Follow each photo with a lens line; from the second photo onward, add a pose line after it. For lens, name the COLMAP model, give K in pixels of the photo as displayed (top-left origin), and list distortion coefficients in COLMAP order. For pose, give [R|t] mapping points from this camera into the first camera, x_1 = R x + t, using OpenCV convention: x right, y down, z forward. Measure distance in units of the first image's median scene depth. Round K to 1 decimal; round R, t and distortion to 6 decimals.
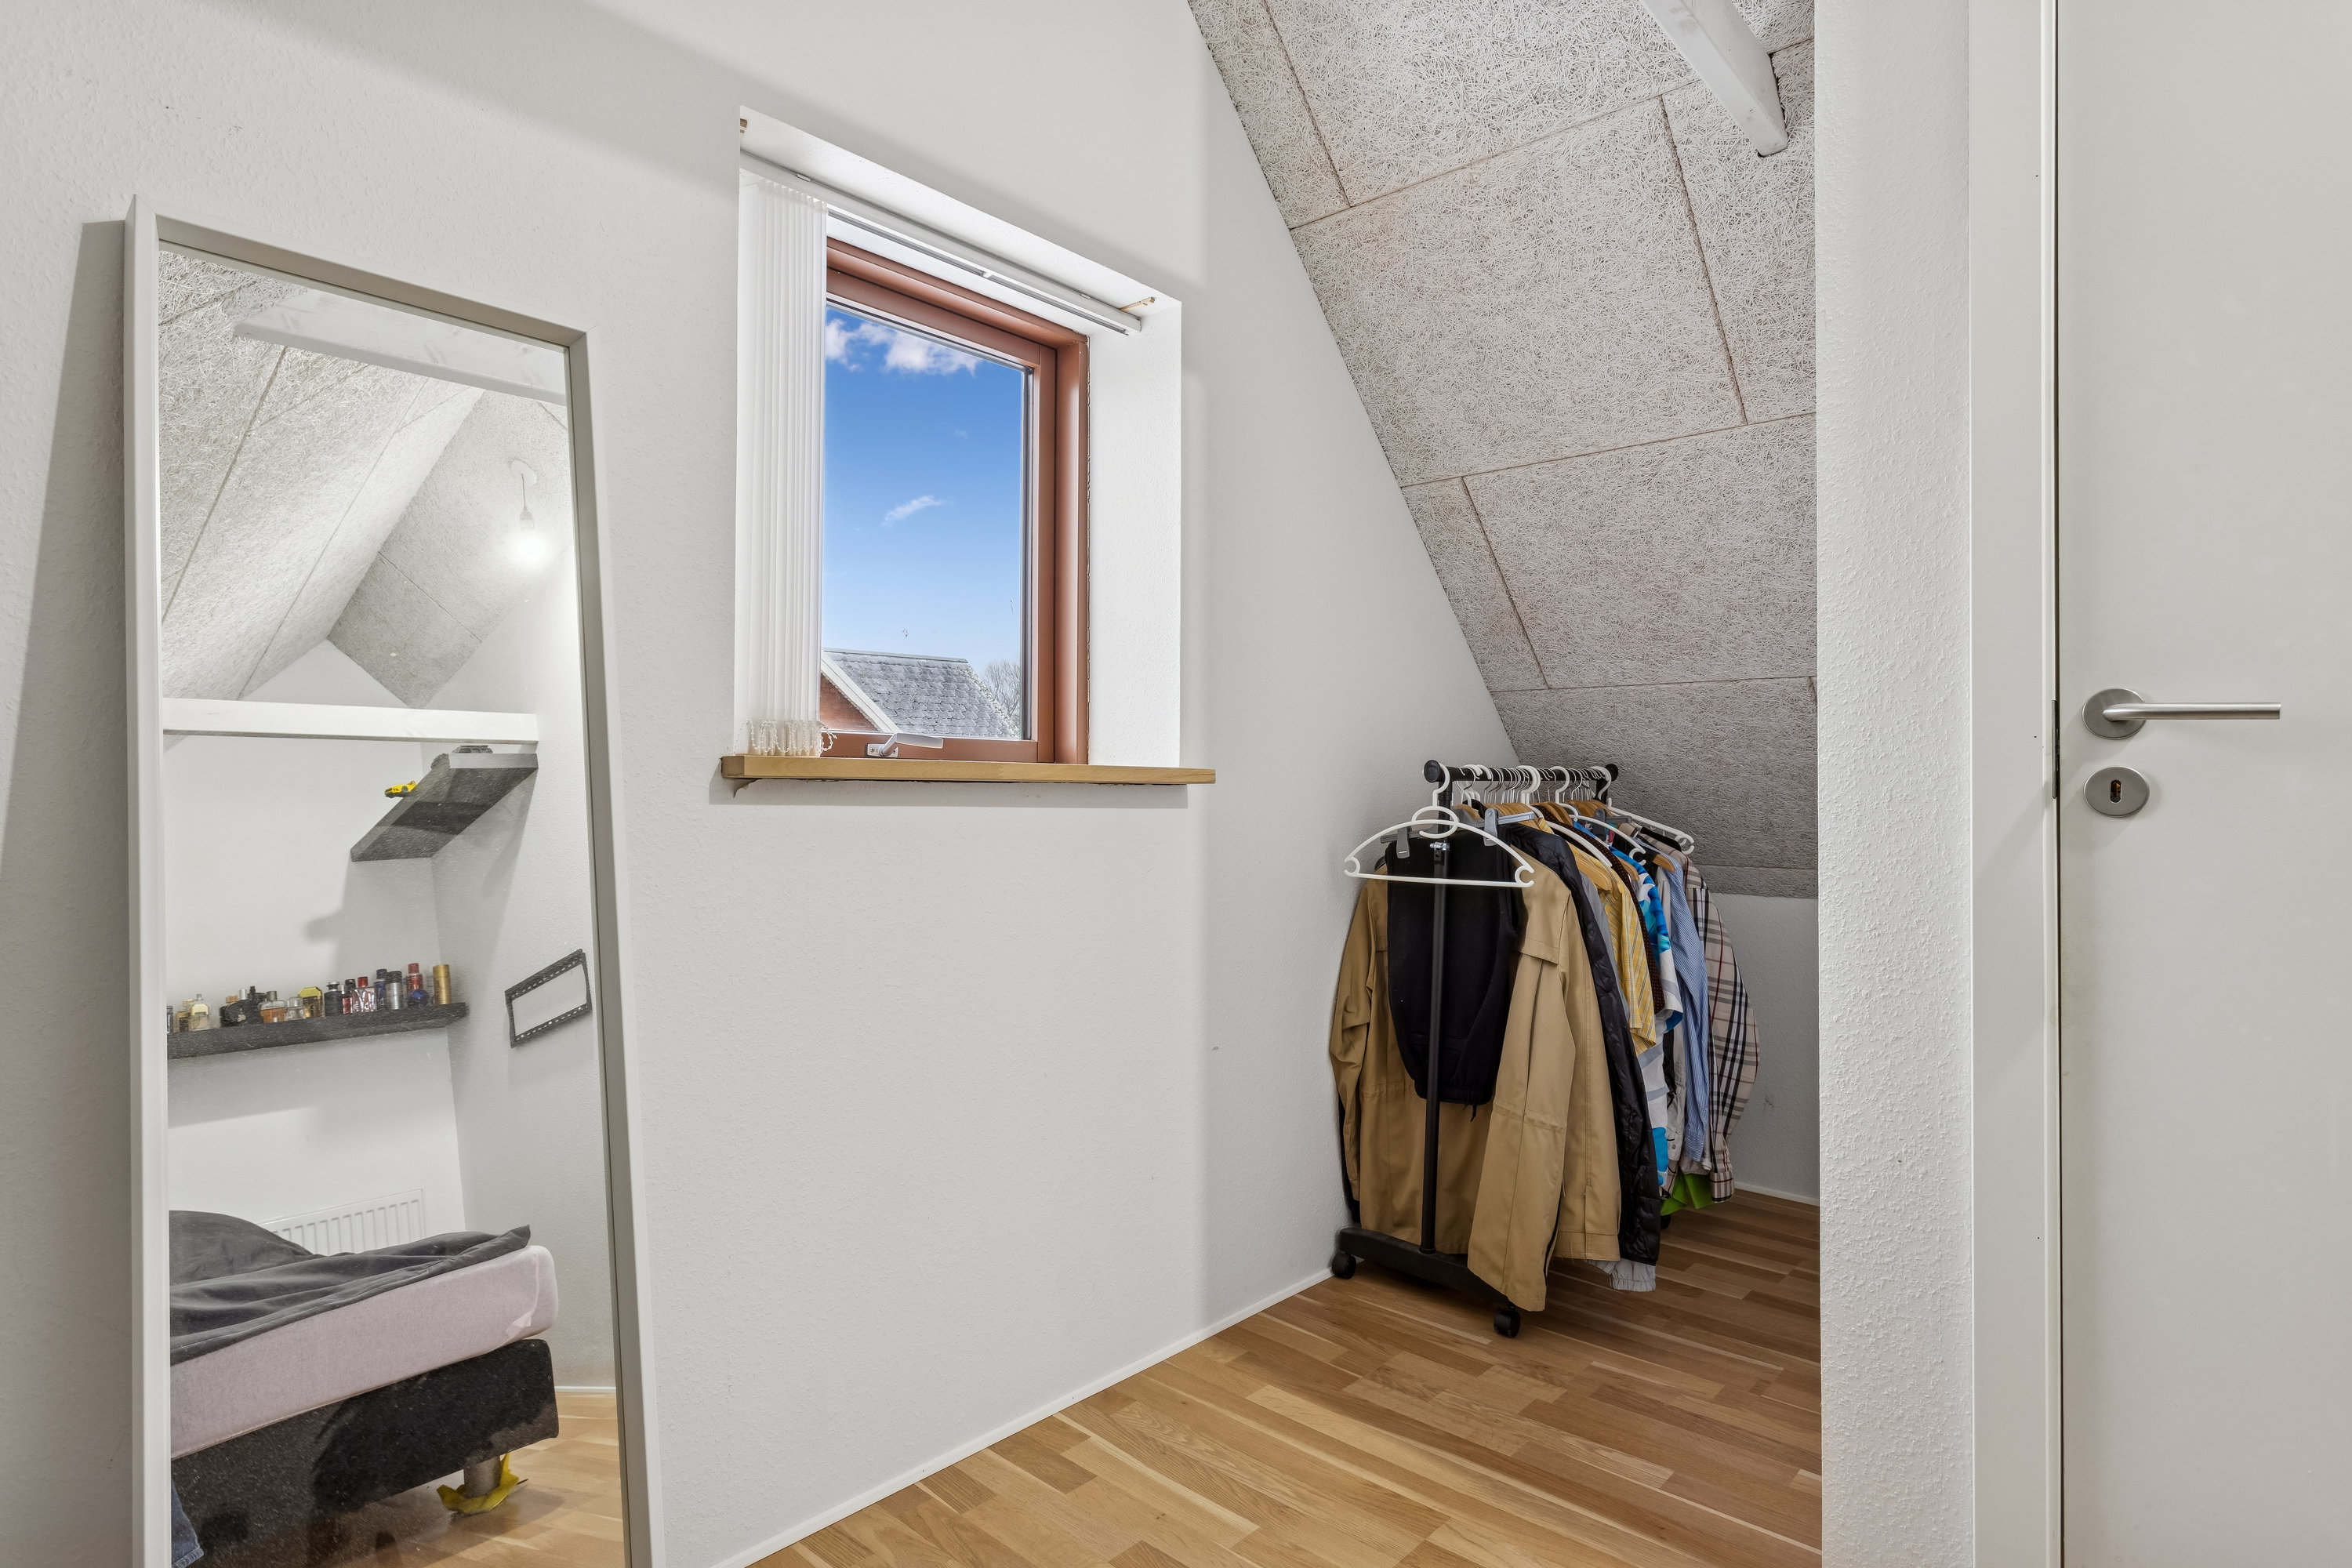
lens RADIAL K [[1247.3, 0, 1175.5], [0, 1247.3, 780.2], [0, 0, 1]] dist [0.000871, 0.000047]
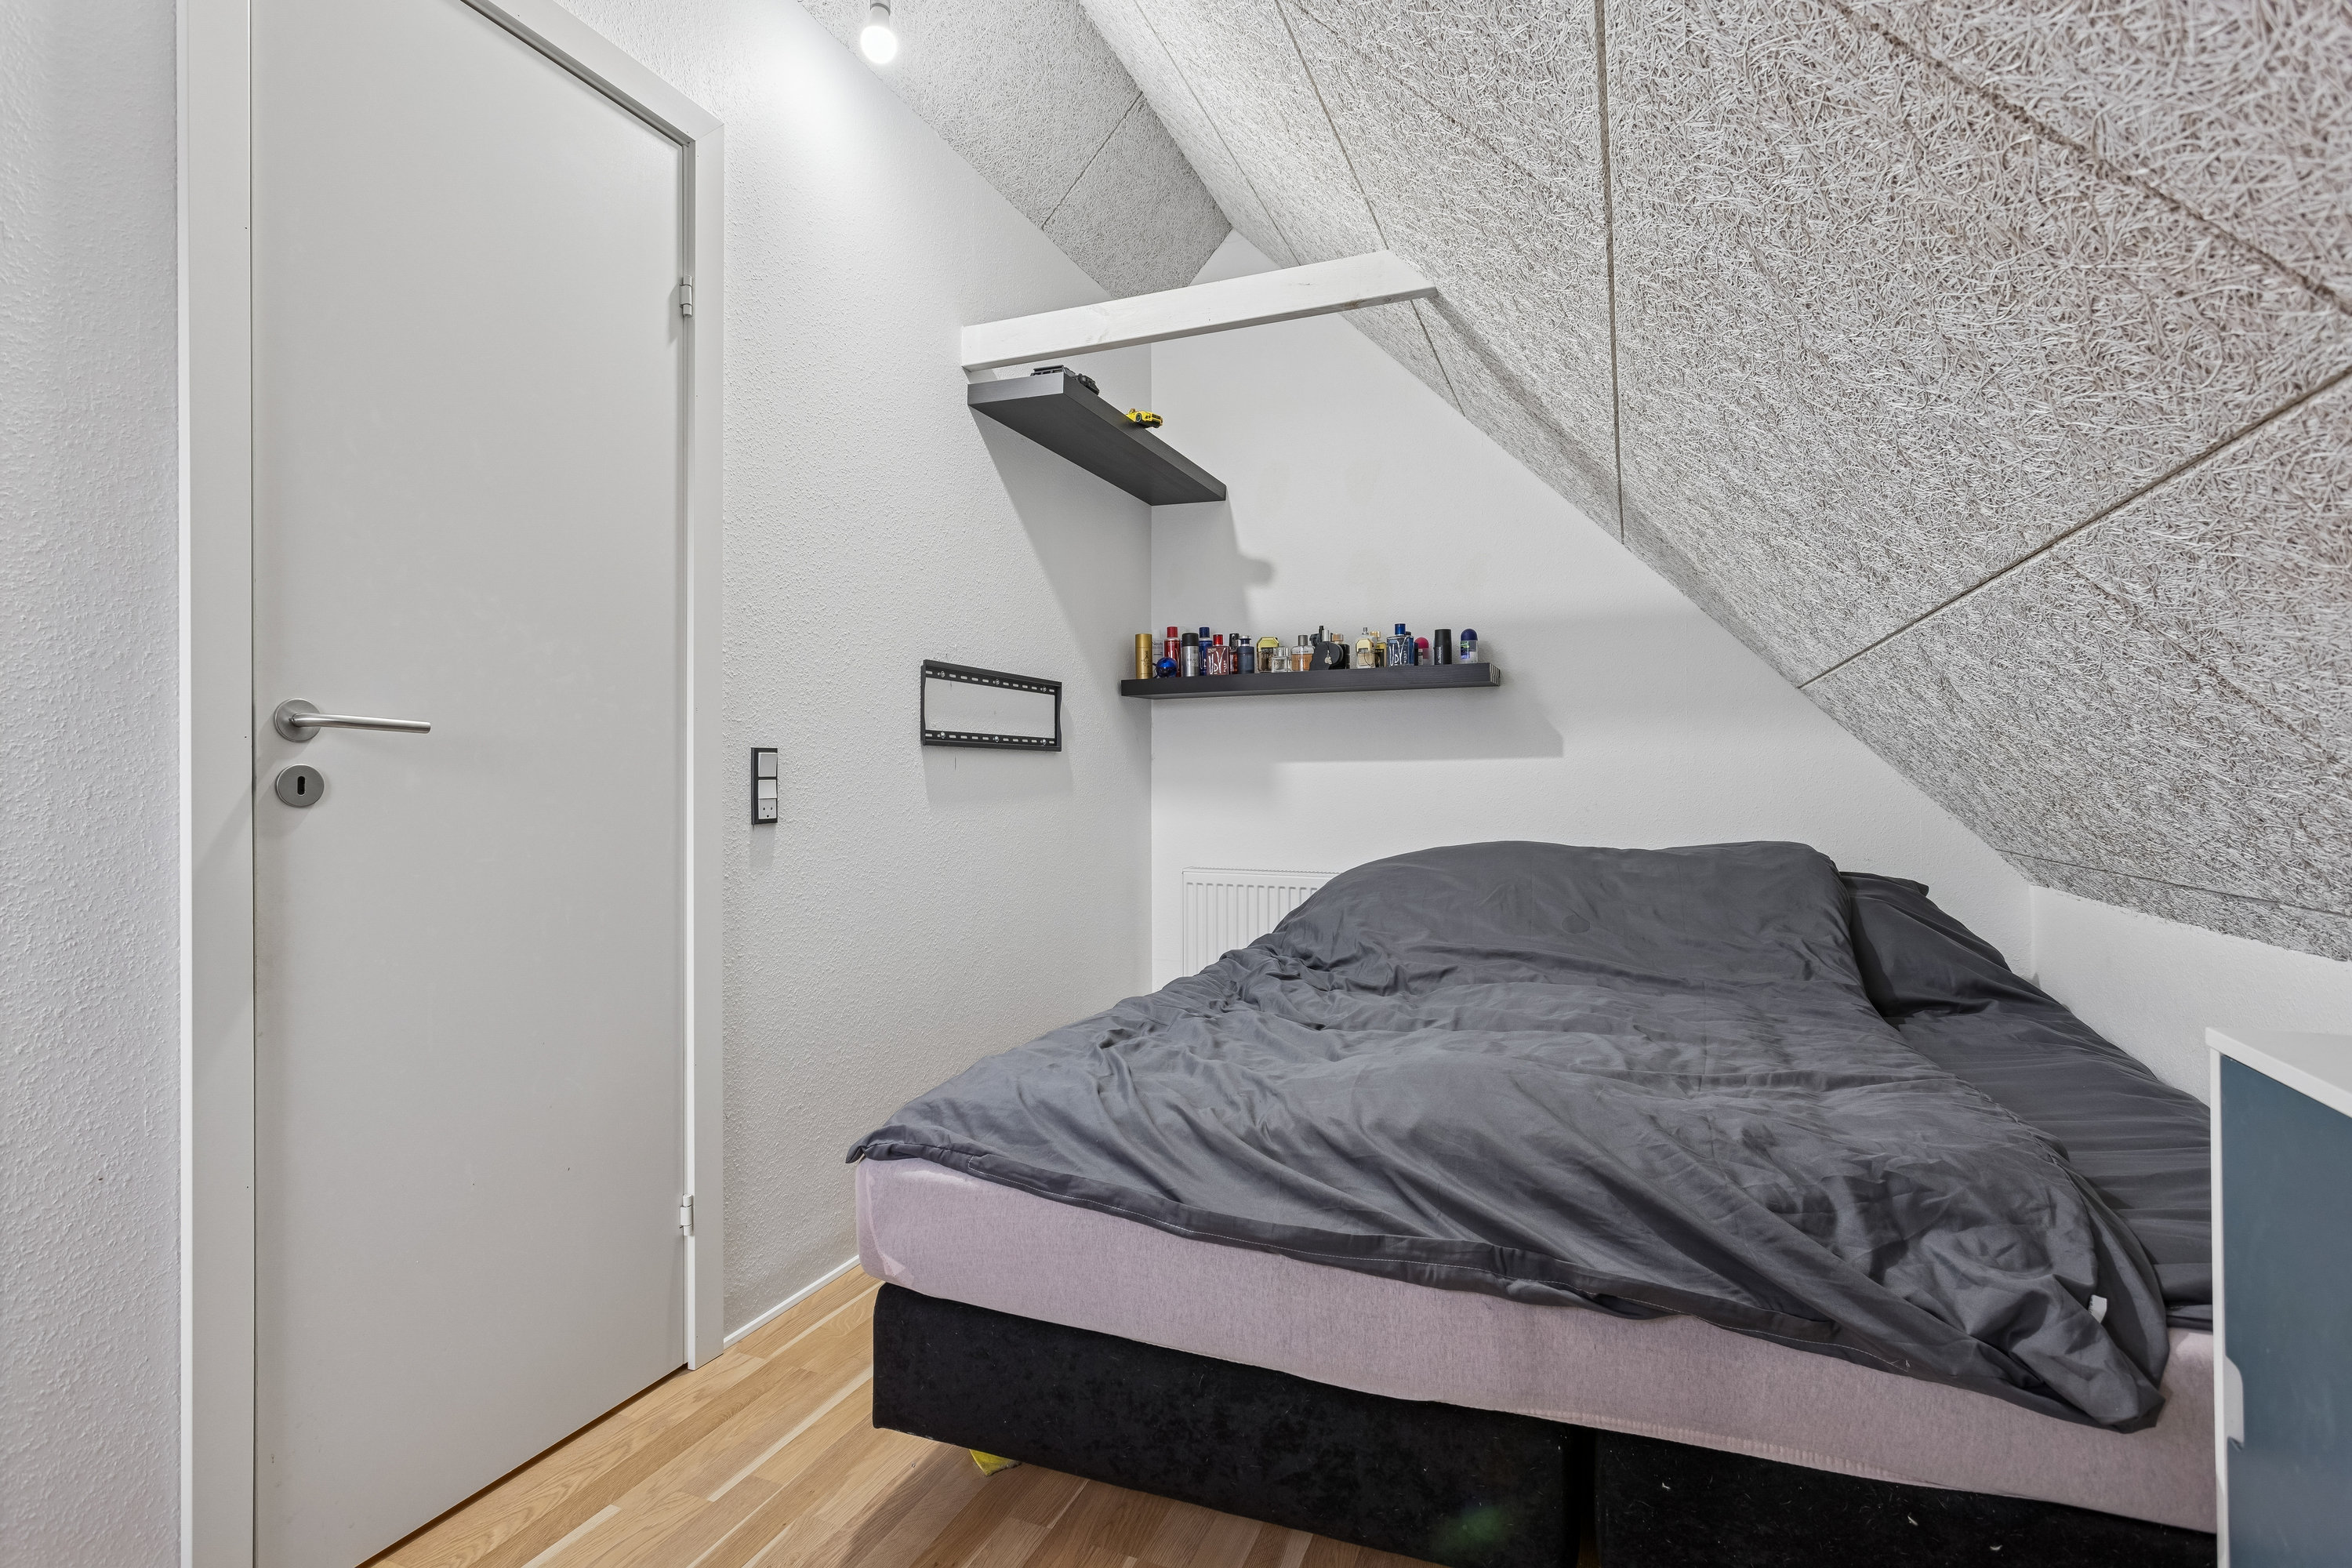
lens RADIAL K [[1111.6, 0, 1178.4], [0, 1111.6, 782.3], [0, 0, 1]] dist [0.012656, 0.000607]
pose [[-0.346586, -0.004402, 0.938008, -0.542379], [-0.002584, 0.999990, 0.003738, -0.000466], [-0.938015, -0.001128, -0.346594, 0.574376]]
